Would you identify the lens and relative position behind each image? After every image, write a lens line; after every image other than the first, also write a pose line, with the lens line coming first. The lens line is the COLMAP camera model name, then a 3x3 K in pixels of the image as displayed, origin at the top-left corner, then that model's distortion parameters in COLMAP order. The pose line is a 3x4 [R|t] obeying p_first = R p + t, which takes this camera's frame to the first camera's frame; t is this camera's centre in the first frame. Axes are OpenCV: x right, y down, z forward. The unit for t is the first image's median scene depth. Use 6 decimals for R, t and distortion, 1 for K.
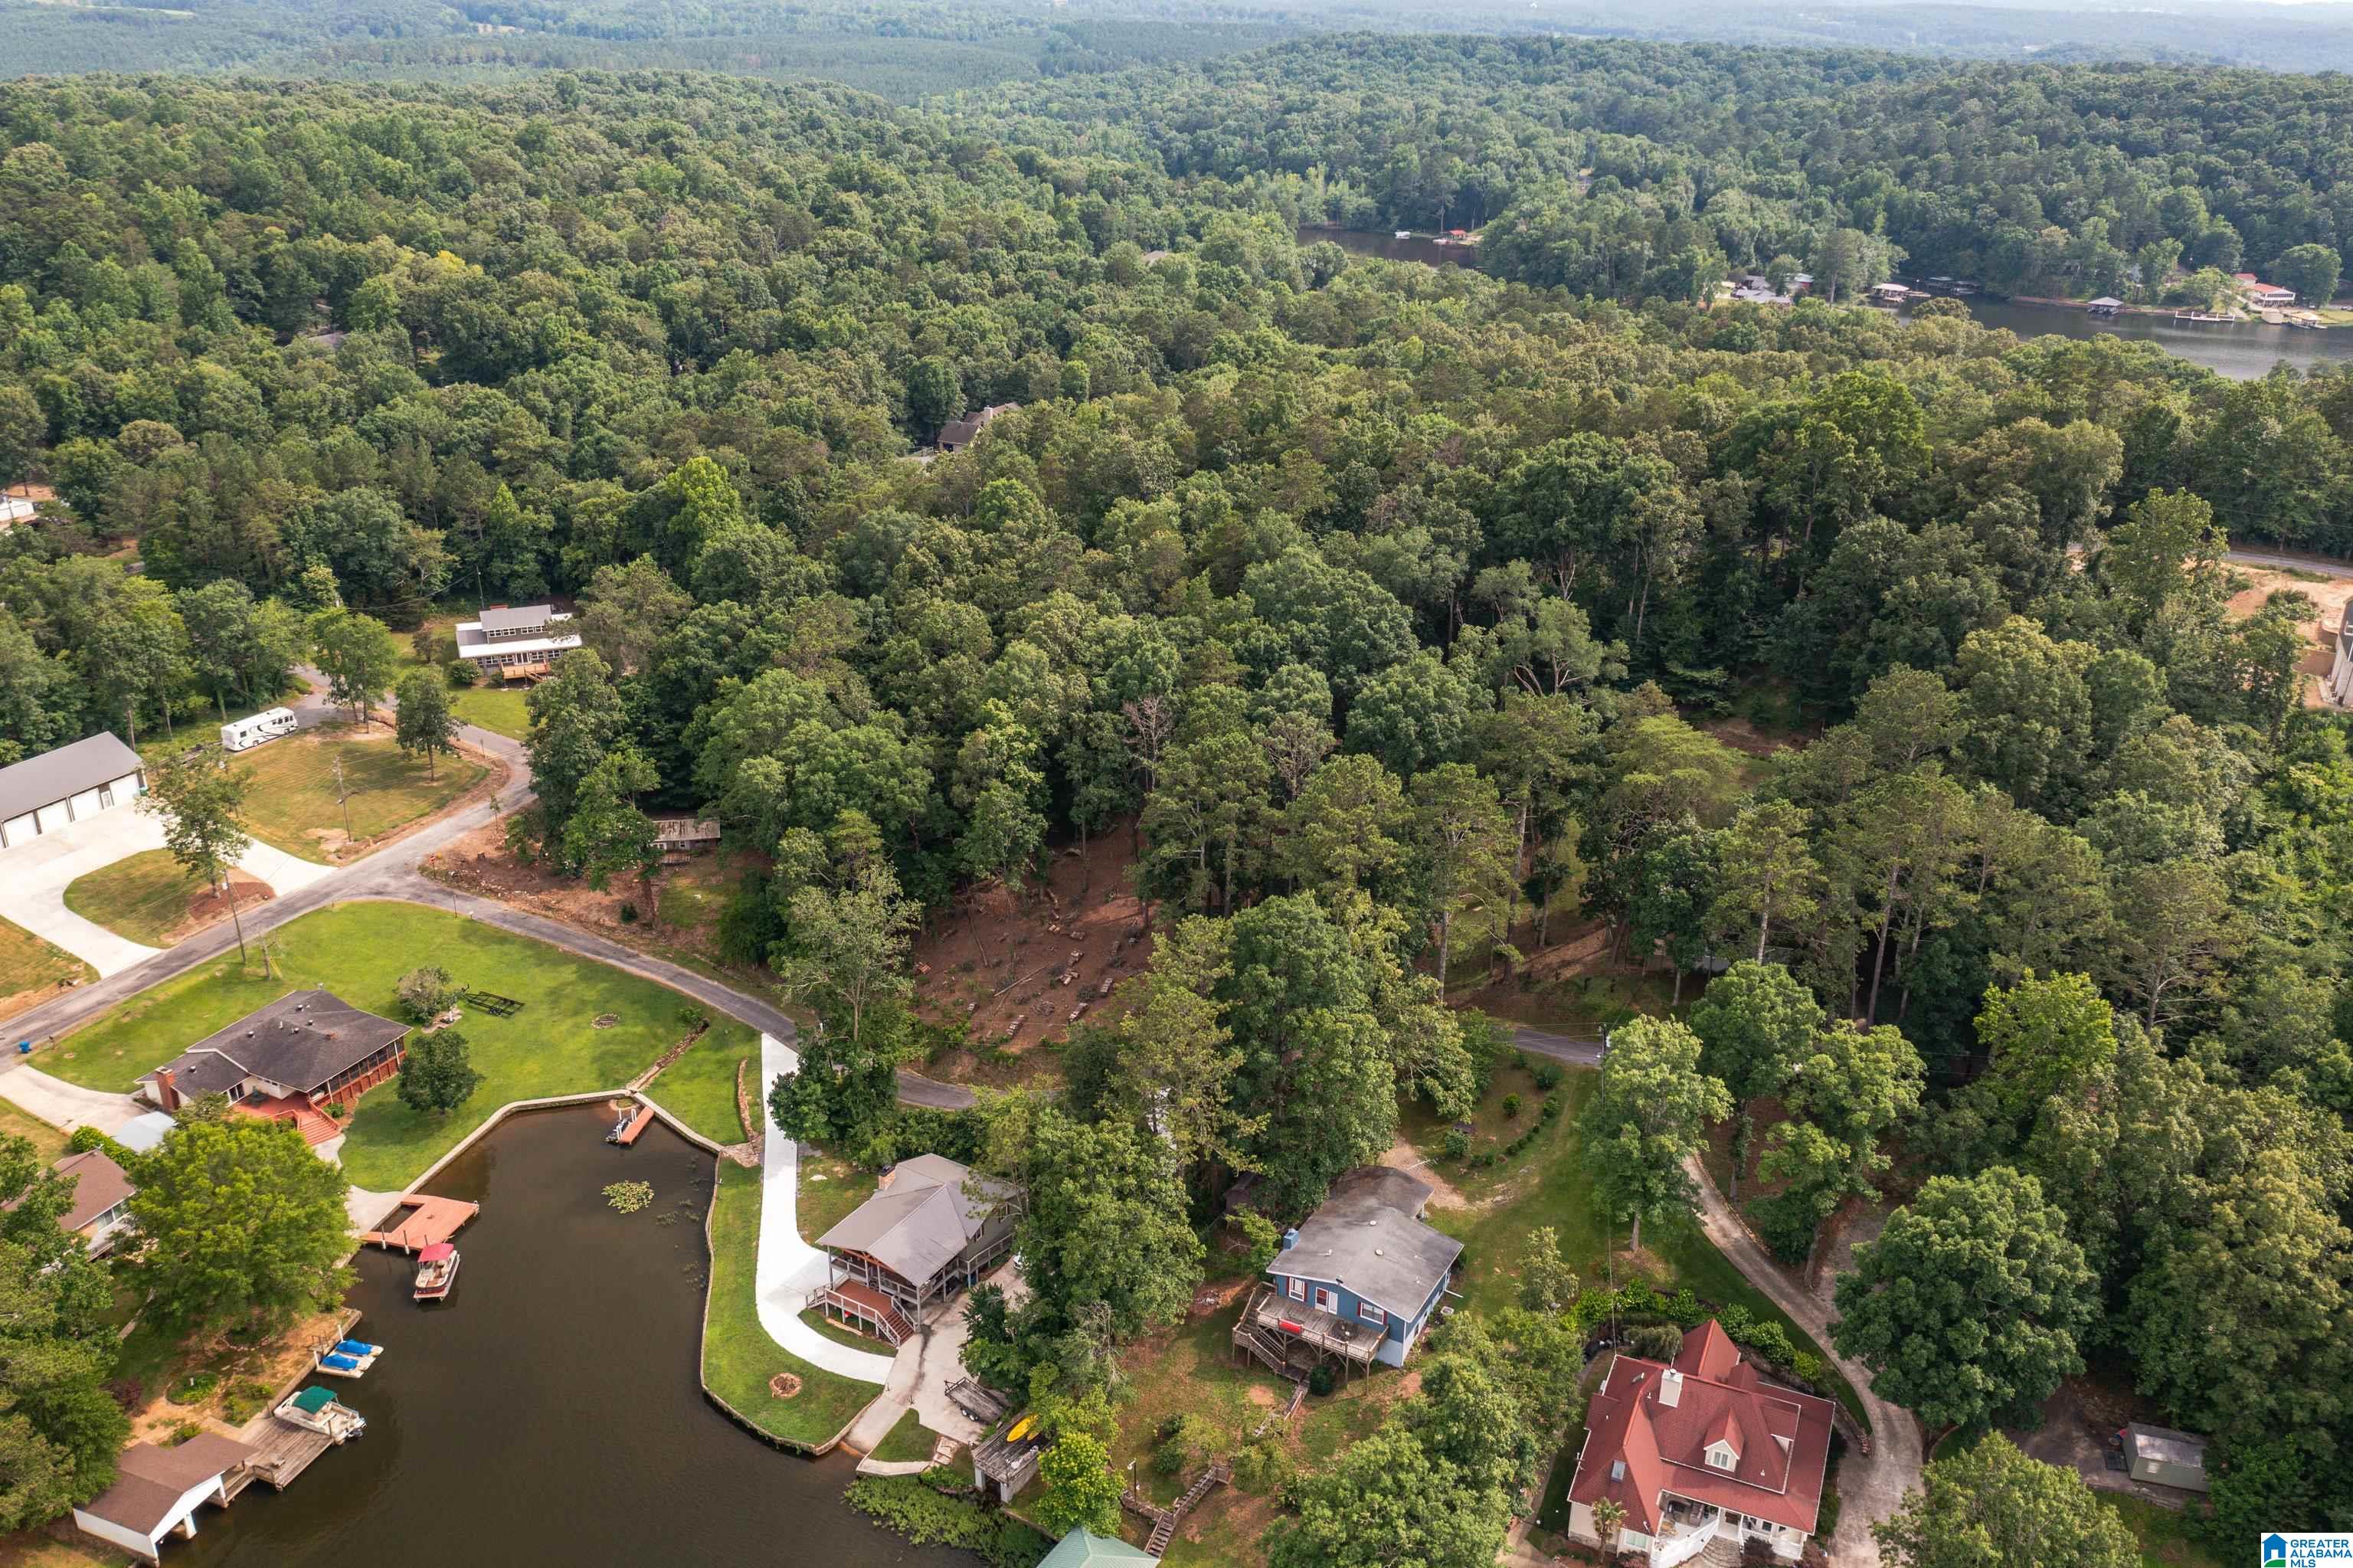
lens RADIAL K [[1853.5, 0, 1192.3], [0, 1853.5, 770.6], [0, 0, 1]] dist [-0.025062, 0.011075]
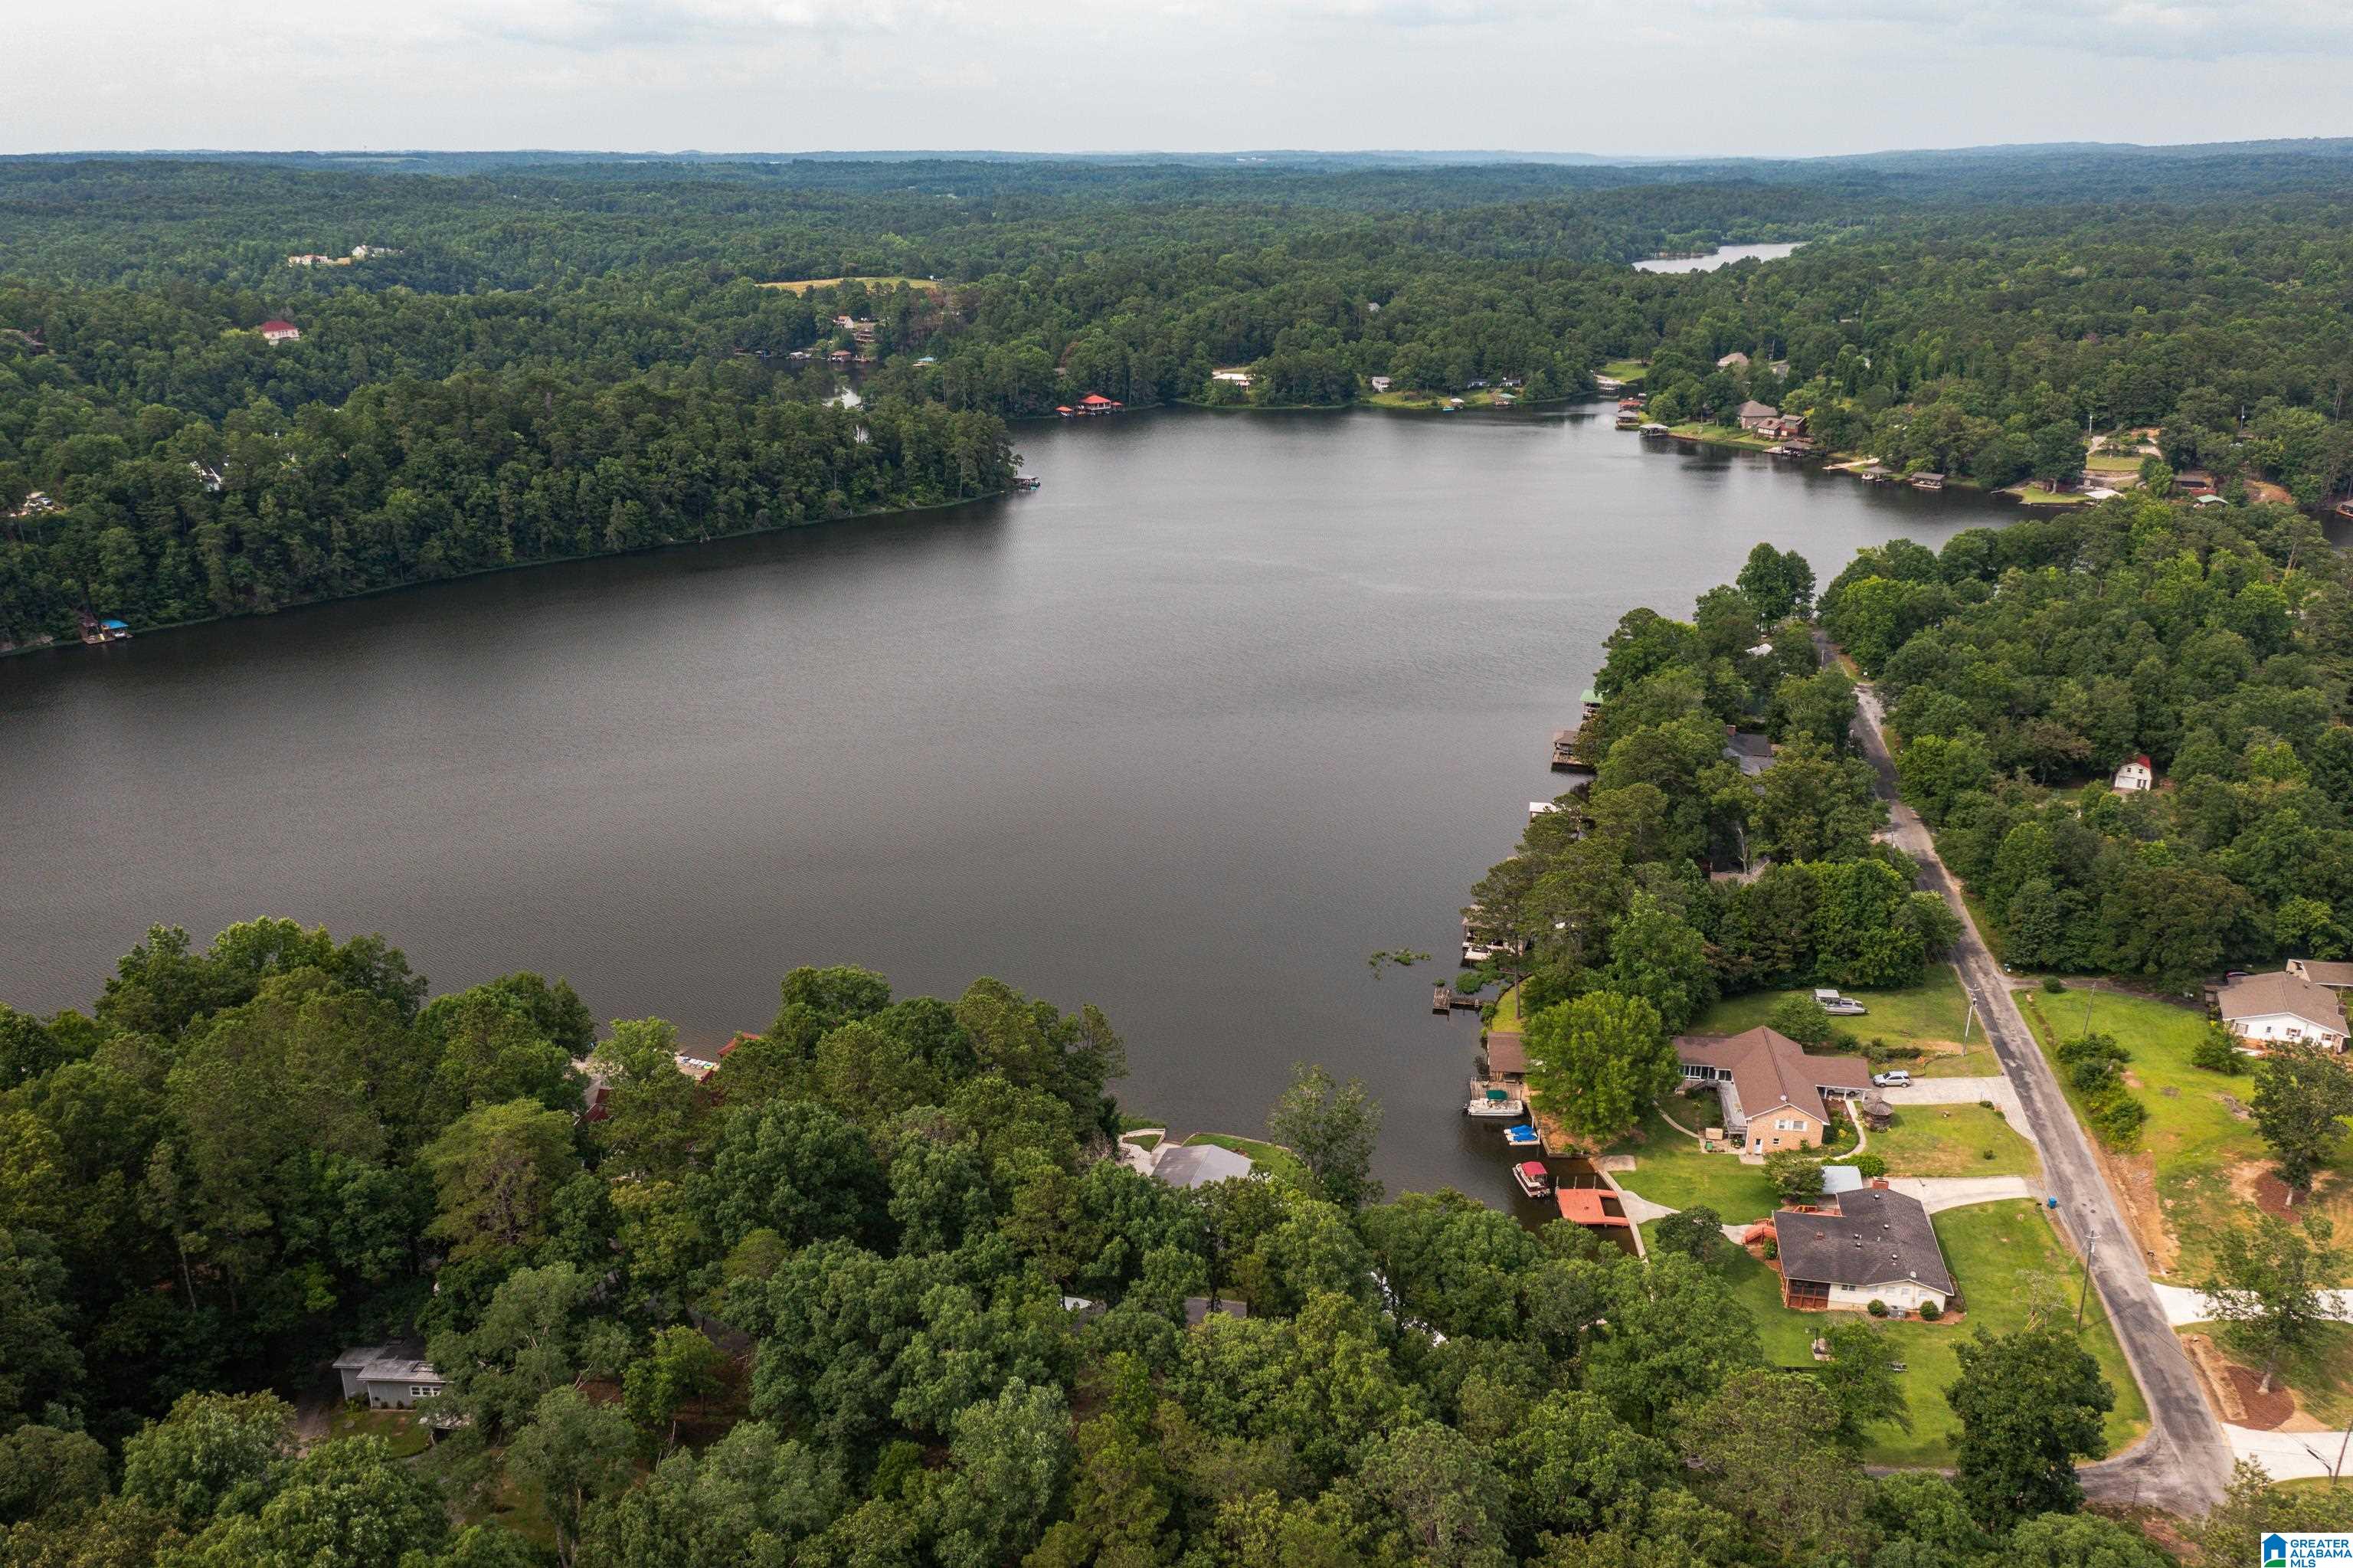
lens RADIAL K [[1853.5, 0, 1171.2], [0, 1853.5, 810.4], [0, 0, 1]] dist [-0.025062, 0.011075]
pose [[-0.973995, 0.062223, -0.217857, 0.102067], [-0.098246, 0.750456, 0.653577, -0.589652], [0.204160, 0.657985, -0.724827, 1.273688]]
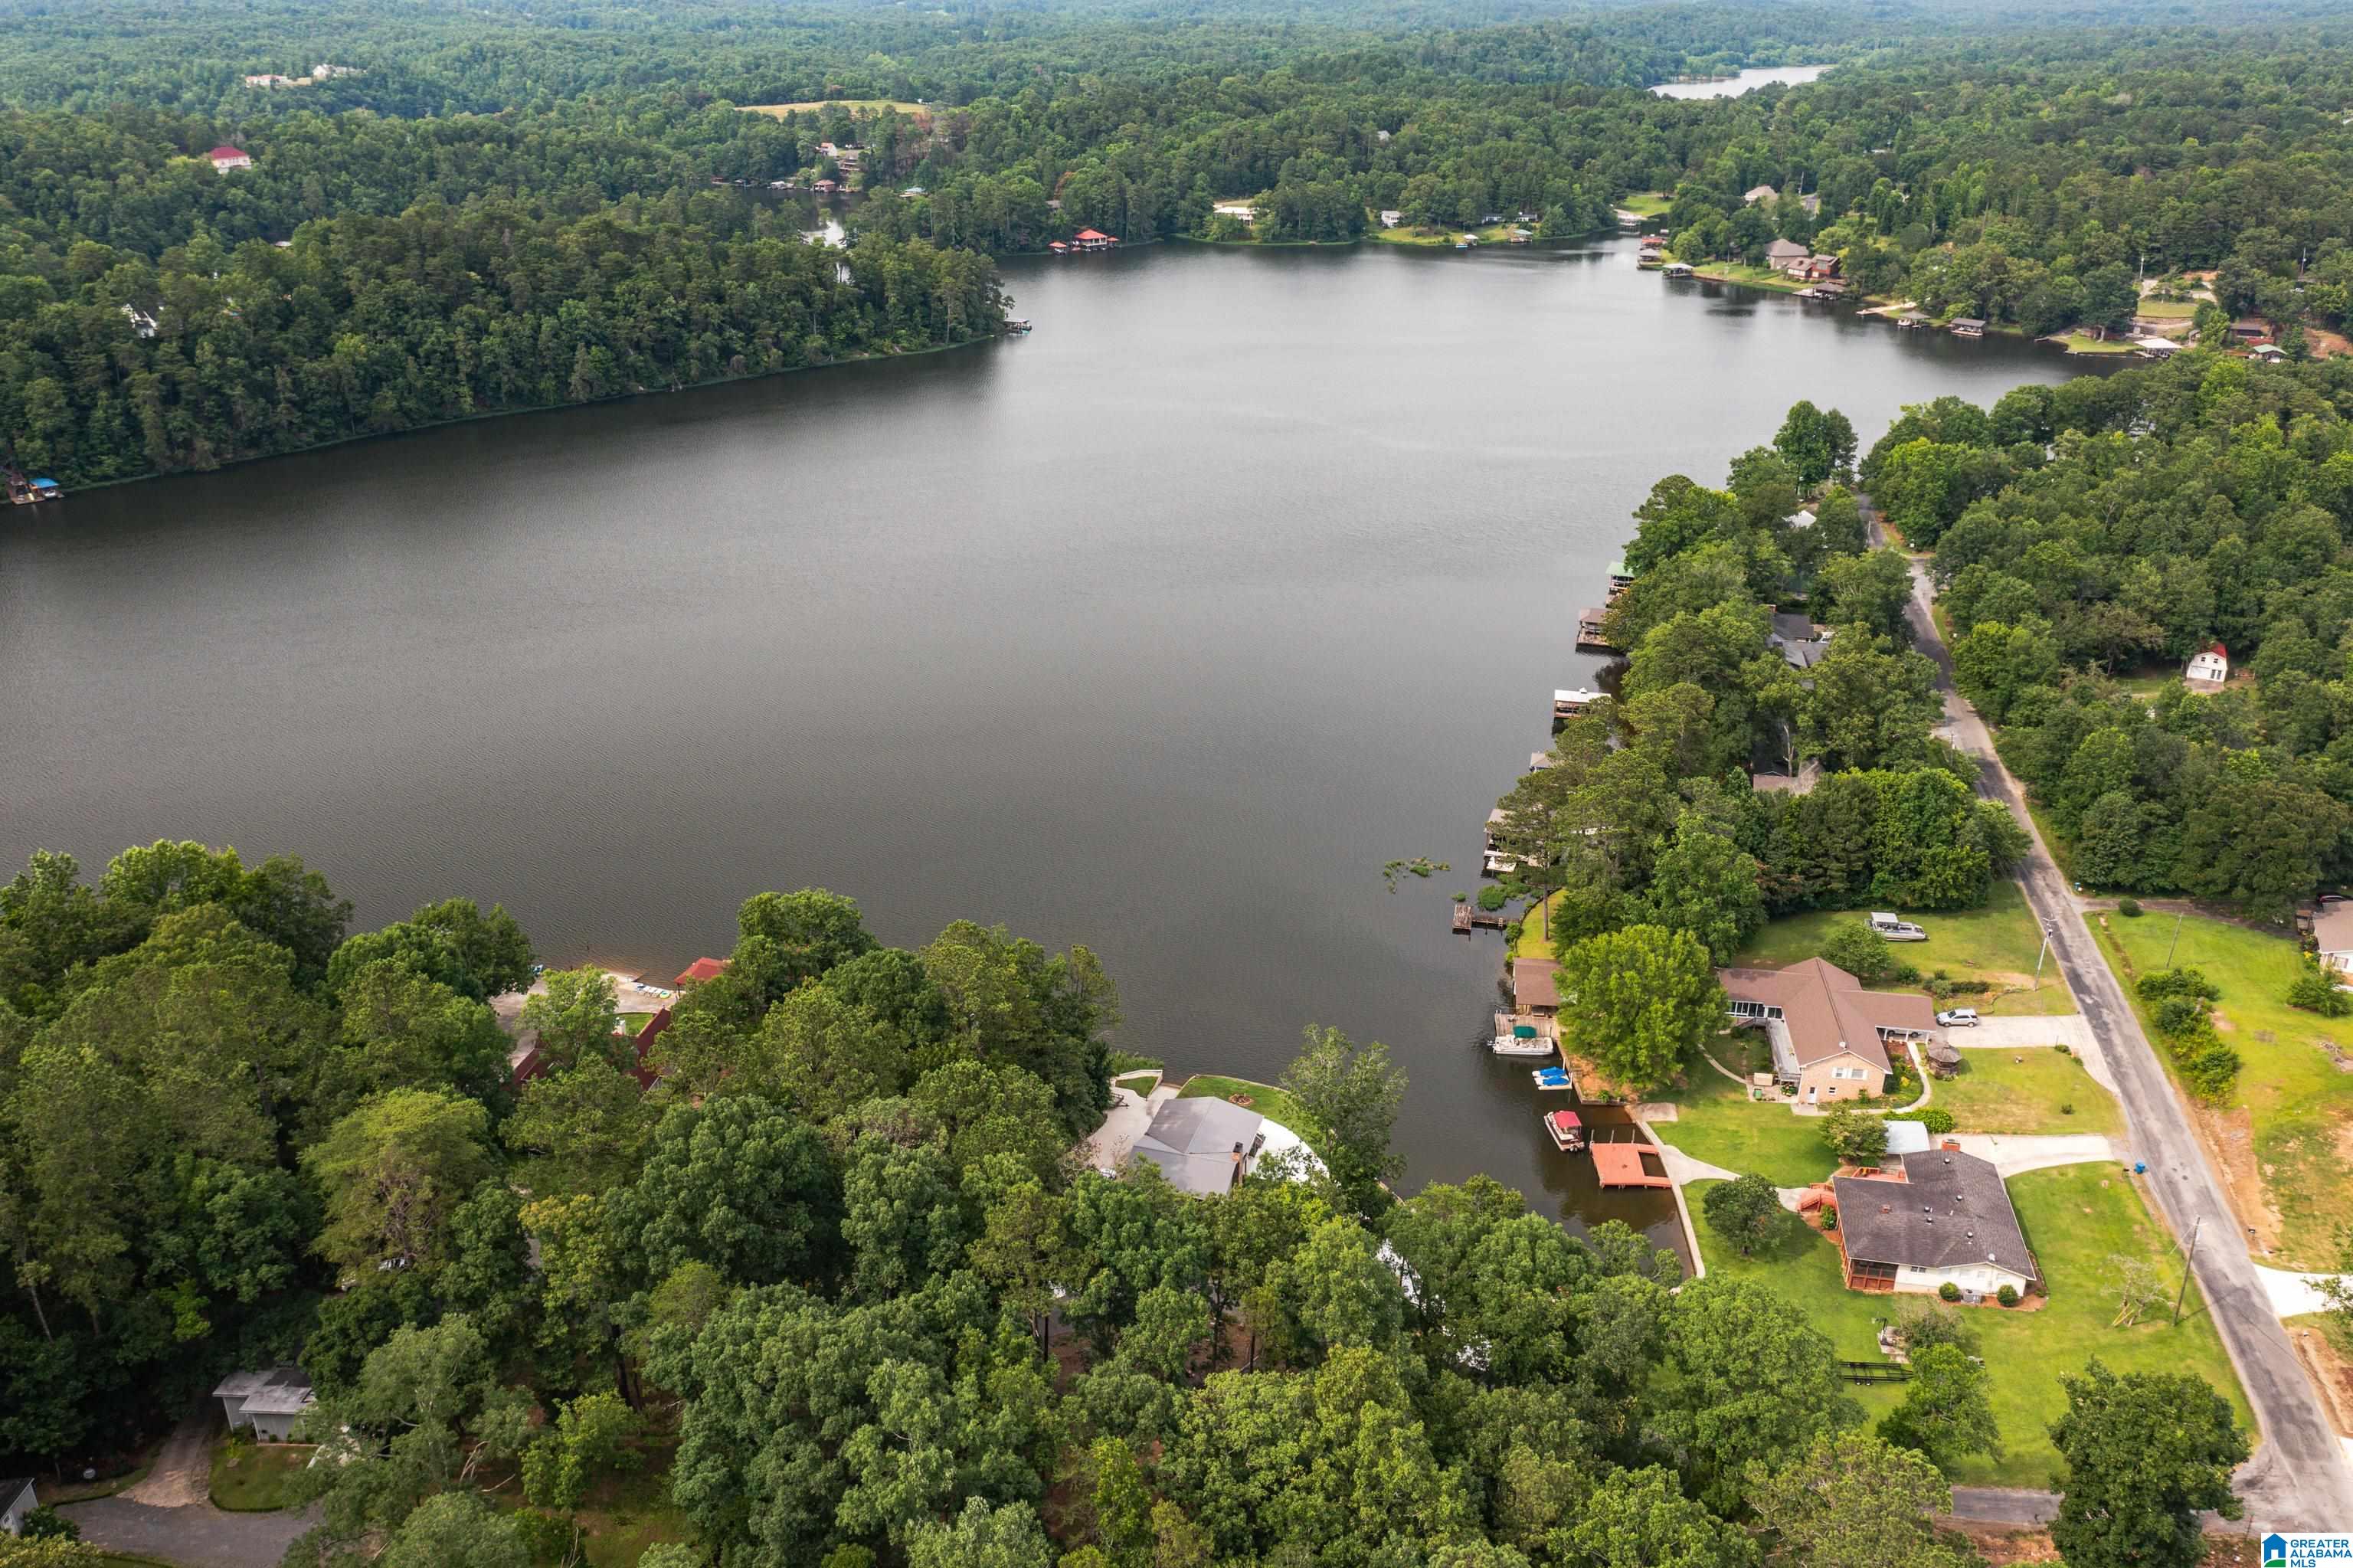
lens RADIAL K [[1853.5, 0, 1172.1], [0, 1853.5, 815.0], [0, 0, 1]] dist [-0.025062, 0.011075]
pose [[-0.973818, 0.078927, -0.213186, 0.077211], [-0.101221, 0.689152, 0.717512, -0.548366], [0.203548, 0.720306, -0.663120, 1.173161]]
